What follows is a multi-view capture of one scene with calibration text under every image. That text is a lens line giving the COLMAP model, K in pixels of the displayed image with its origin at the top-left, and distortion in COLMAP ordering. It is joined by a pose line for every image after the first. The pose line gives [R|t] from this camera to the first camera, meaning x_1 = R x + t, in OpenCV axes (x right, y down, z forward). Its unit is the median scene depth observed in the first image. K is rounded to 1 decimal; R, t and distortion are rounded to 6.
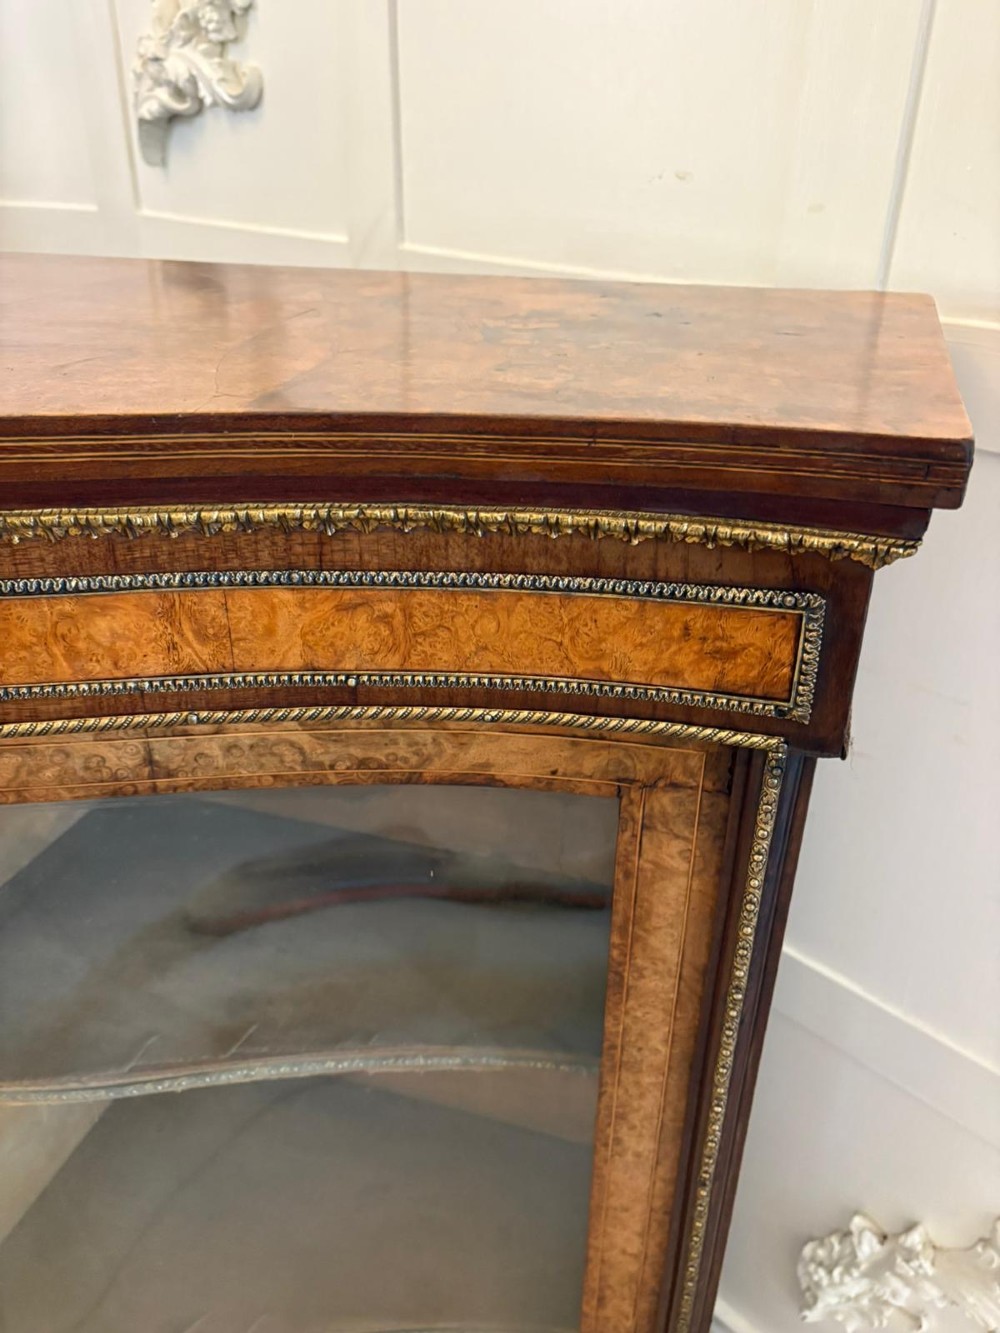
lens RADIAL K [[1011.3, 0, 501.8], [0, 1011.3, 668.1], [0, 0, 1]] dist [0.048118, -0.070961]
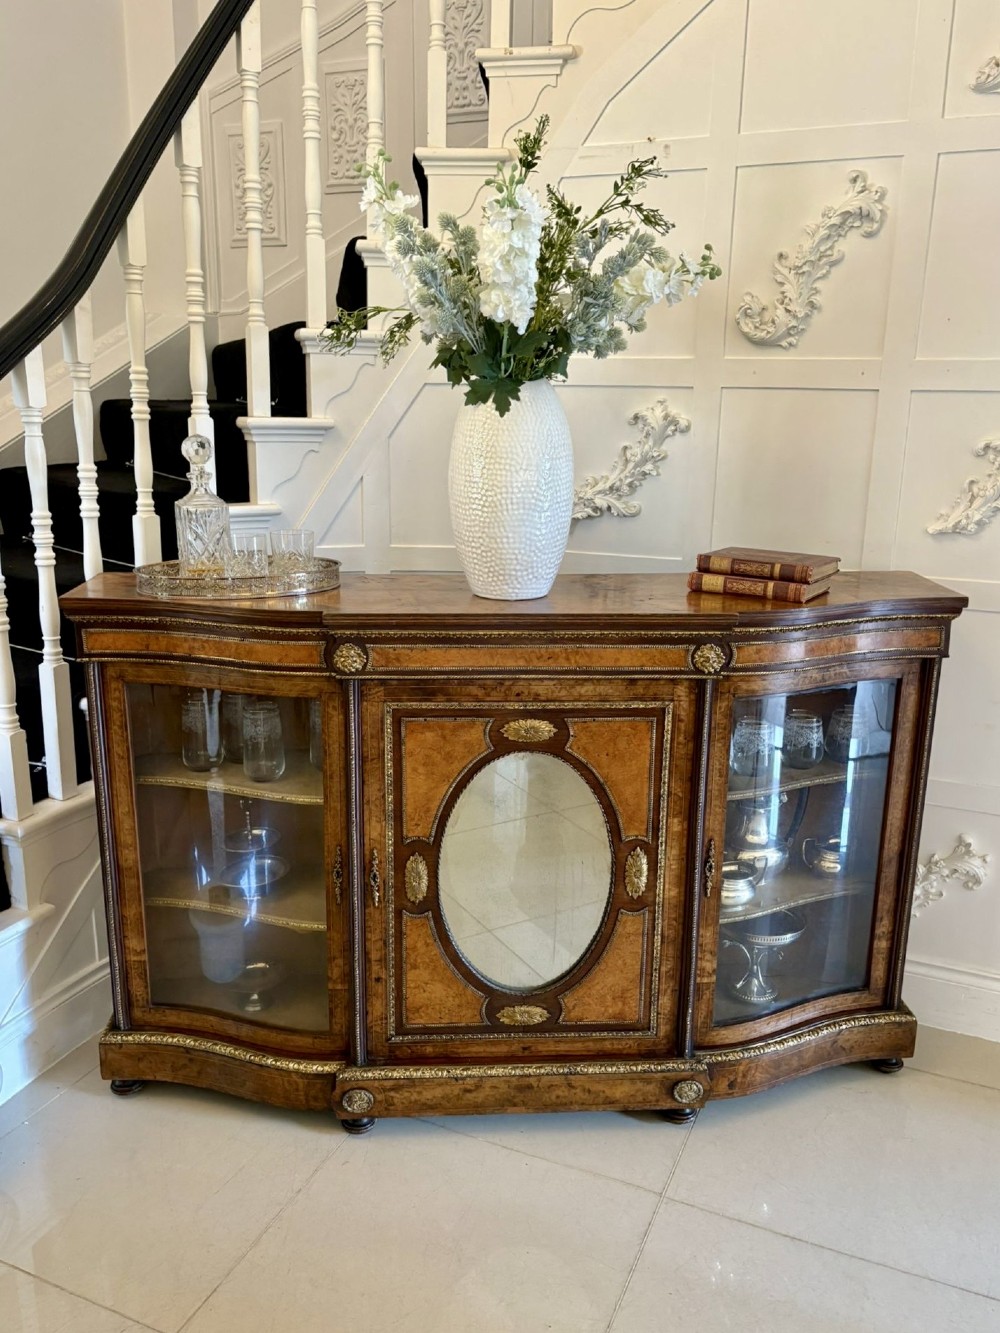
lens RADIAL K [[1072.9, 0, 496.5], [0, 1072.9, 663.9], [0, 0, 1]] dist [0.006682, -0.002484]
pose [[0.940644, -0.091320, 0.326879, -3.384051], [0.164606, 0.965015, -0.204084, 0.797394], [-0.296806, 0.245776, 0.922768, -3.167366]]
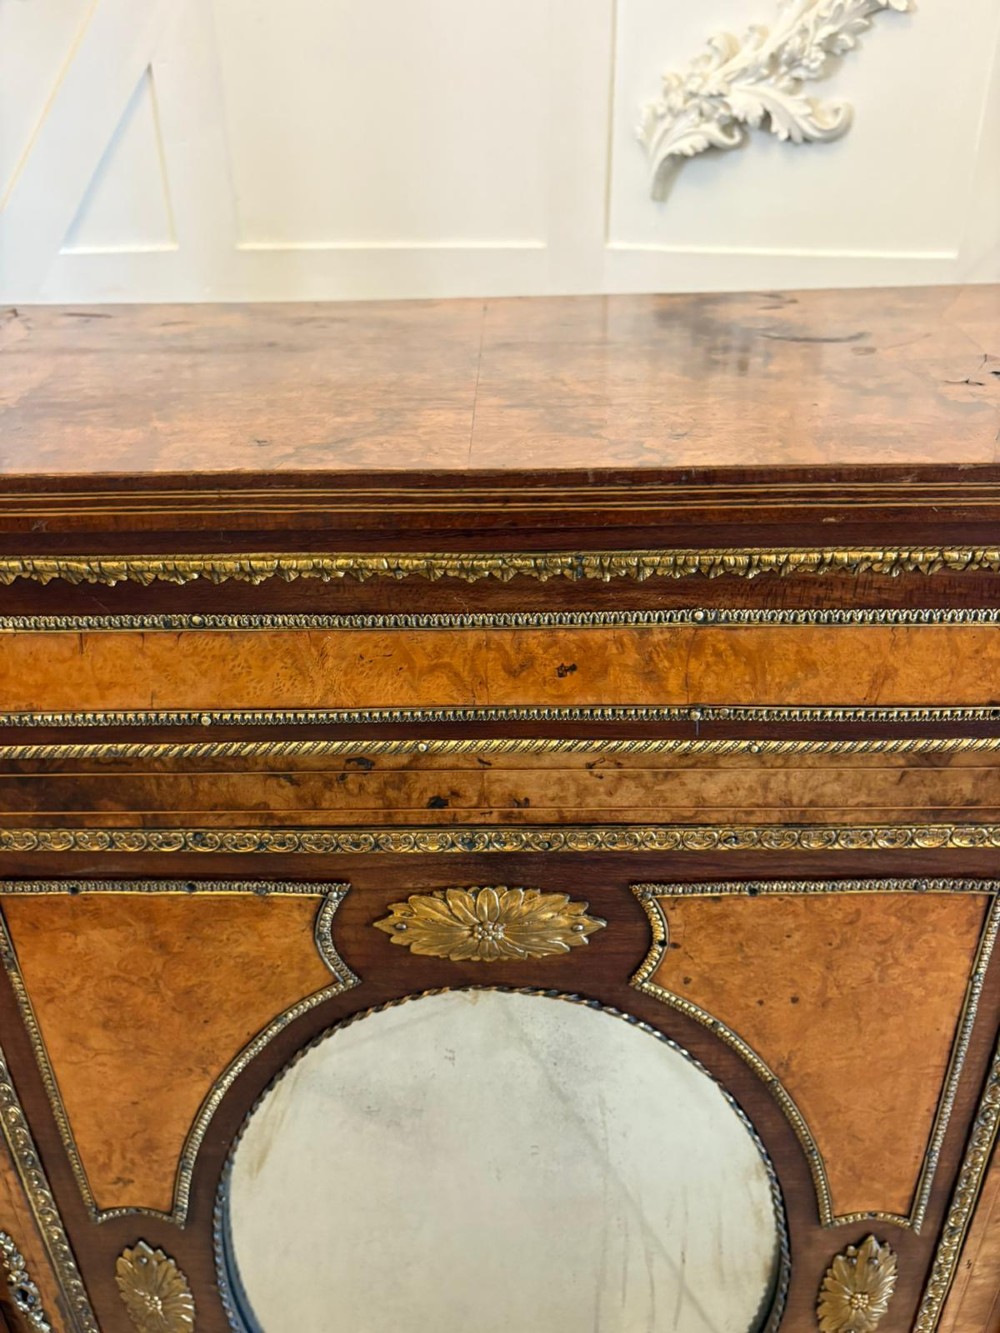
lens RADIAL K [[1018.0, 0, 500.0], [0, 1018.0, 666.5], [0, 0, 1]] dist [0.004852, -0.004388]
pose [[0.960685, -0.157852, 0.228403, -1.928201], [0.159150, 0.987171, 0.012846, -0.160878], [-0.227500, 0.024010, 0.973482, 0.122274]]
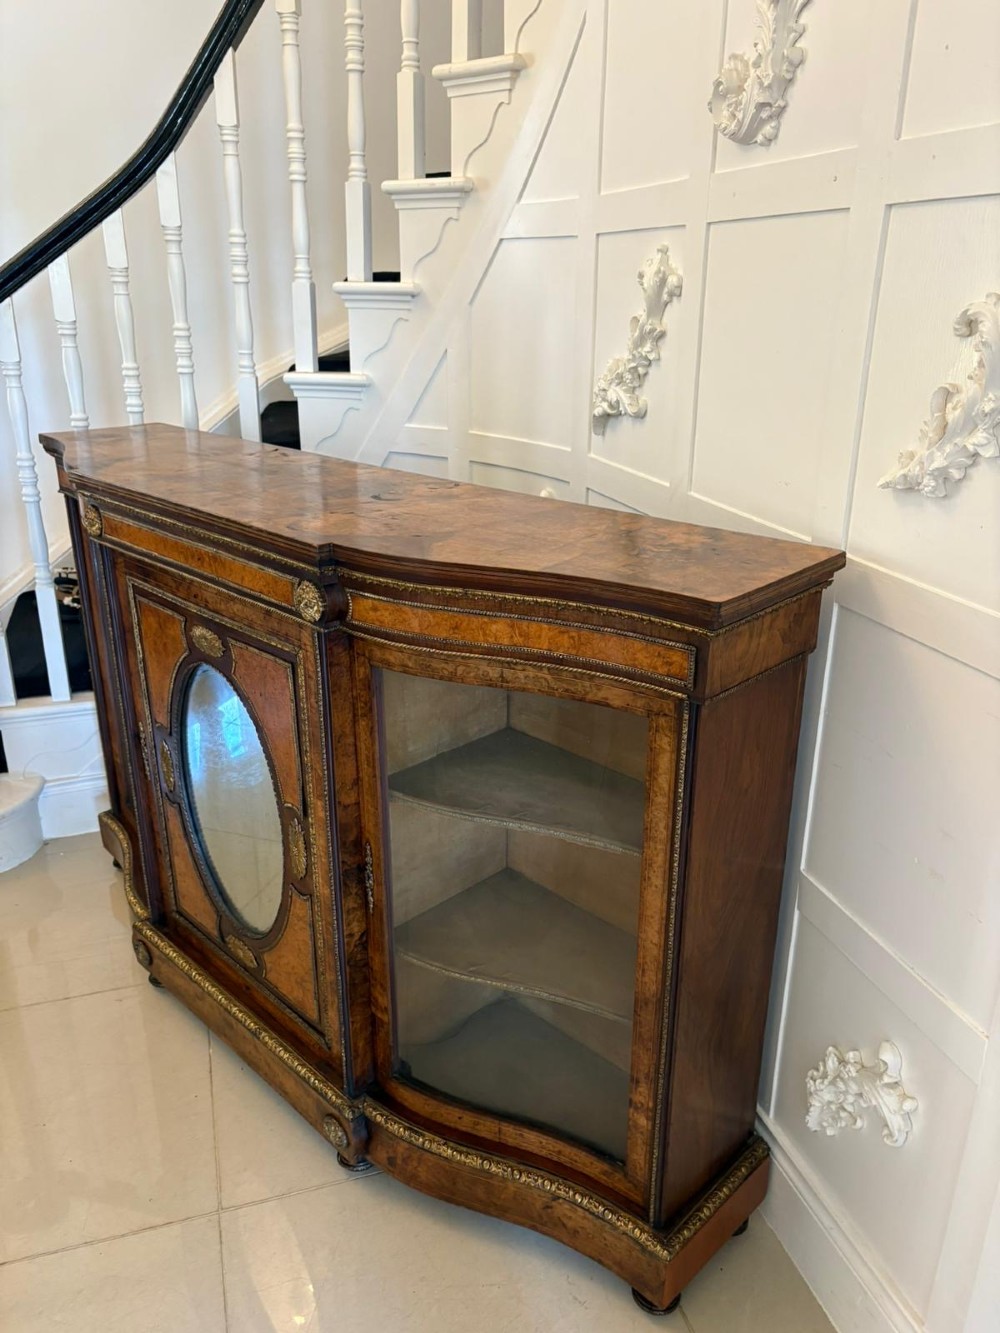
lens RADIAL K [[1000.7, 0, 500.0], [0, 1000.7, 666.5], [0, 0, 1]] dist [0.006370, 0.000291]
pose [[0.882349, 0.153399, -0.444892, 0.976338], [-0.209963, 0.974394, -0.080447, 0.303679], [0.421160, 0.164393, 0.891964, -1.680209]]
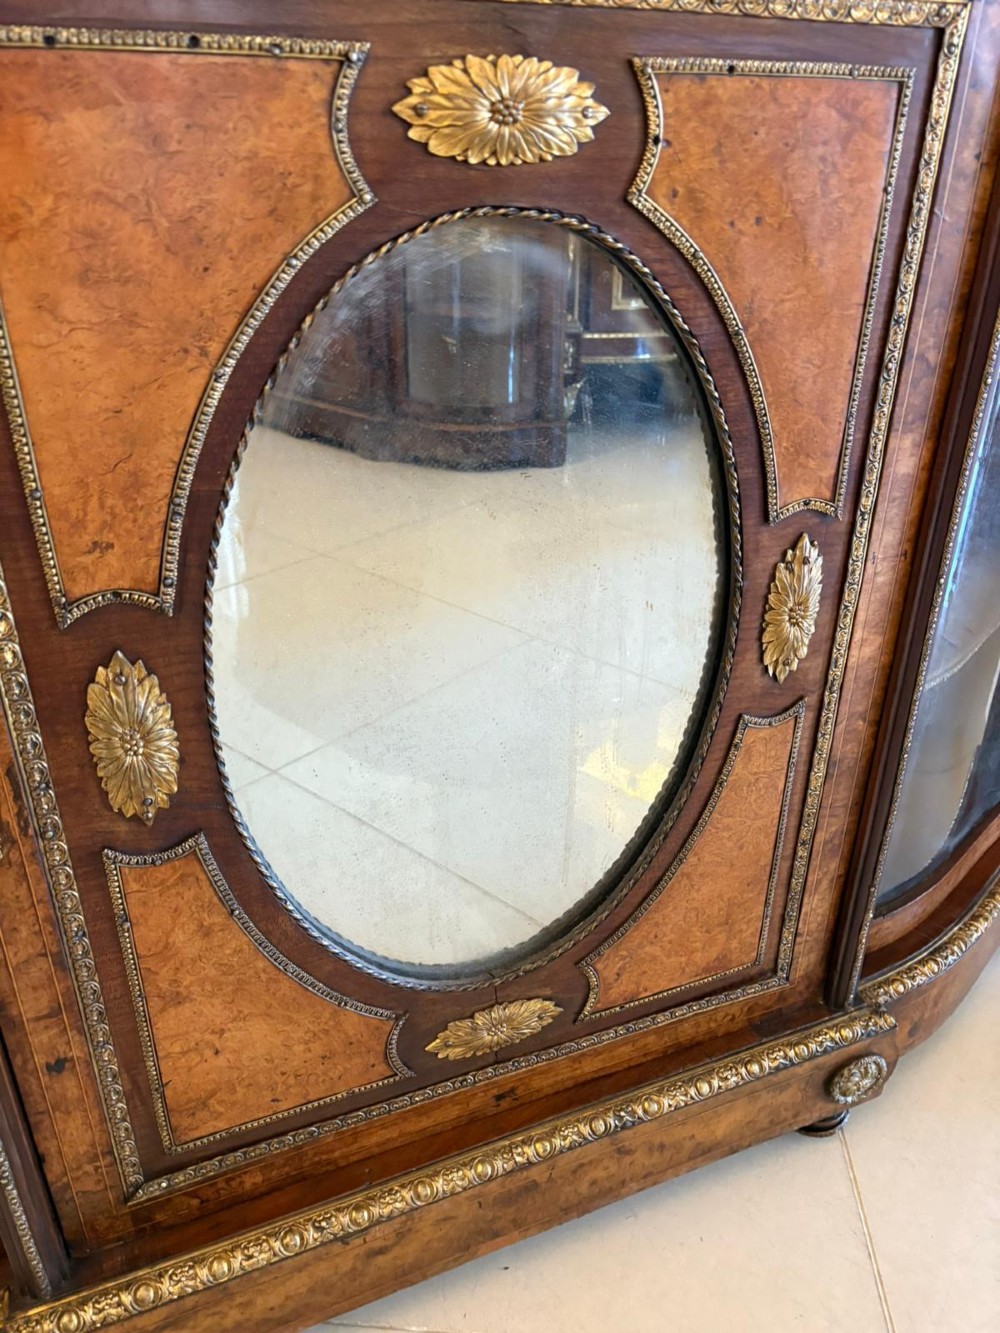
lens RADIAL K [[1000.7, 0, 500.0], [0, 1000.7, 666.5], [0, 0, 1]] dist [0.006370, 0.000291]
pose [[0.775579, -0.304632, 0.552880, -2.530380], [0.302473, 0.948098, 0.098085, 0.609570], [-0.554064, 0.091159, 0.827468, 0.381258]]
